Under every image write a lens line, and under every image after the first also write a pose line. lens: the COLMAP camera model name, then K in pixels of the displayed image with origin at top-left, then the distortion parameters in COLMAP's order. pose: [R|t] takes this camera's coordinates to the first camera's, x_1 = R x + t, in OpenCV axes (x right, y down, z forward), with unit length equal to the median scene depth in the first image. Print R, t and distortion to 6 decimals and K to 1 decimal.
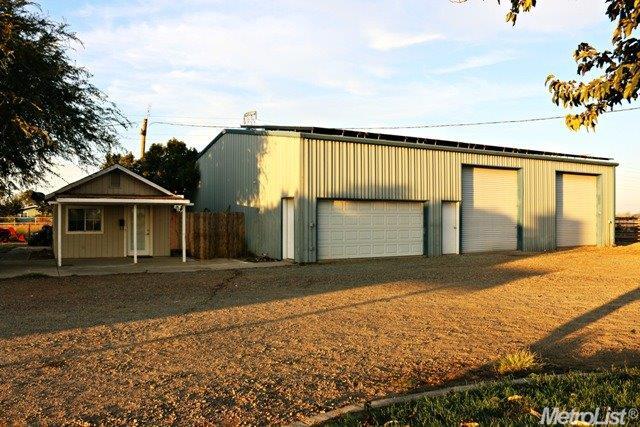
lens RADIAL K [[529.4, 0, 320.0], [0, 529.4, 213.5], [0, 0, 1]] dist [-0.146139, 0.122979]
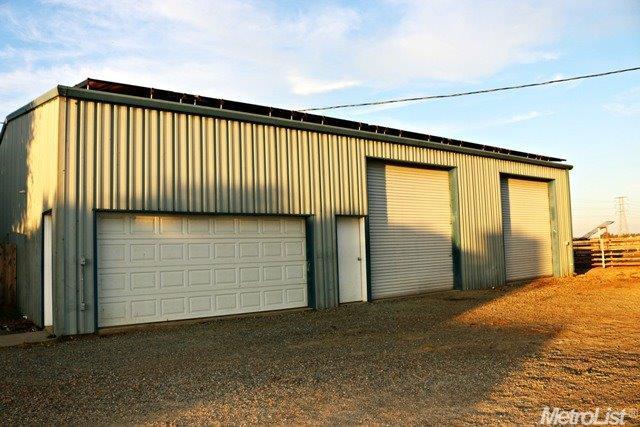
lens RADIAL K [[529.4, 0, 320.0], [0, 529.4, 213.5], [0, 0, 1]] dist [-0.146139, 0.122979]
pose [[0.986431, -0.021793, 0.162725, 0.109959], [0.032961, 0.997258, -0.066252, 0.013165], [-0.160835, 0.070717, 0.984445, 0.385783]]
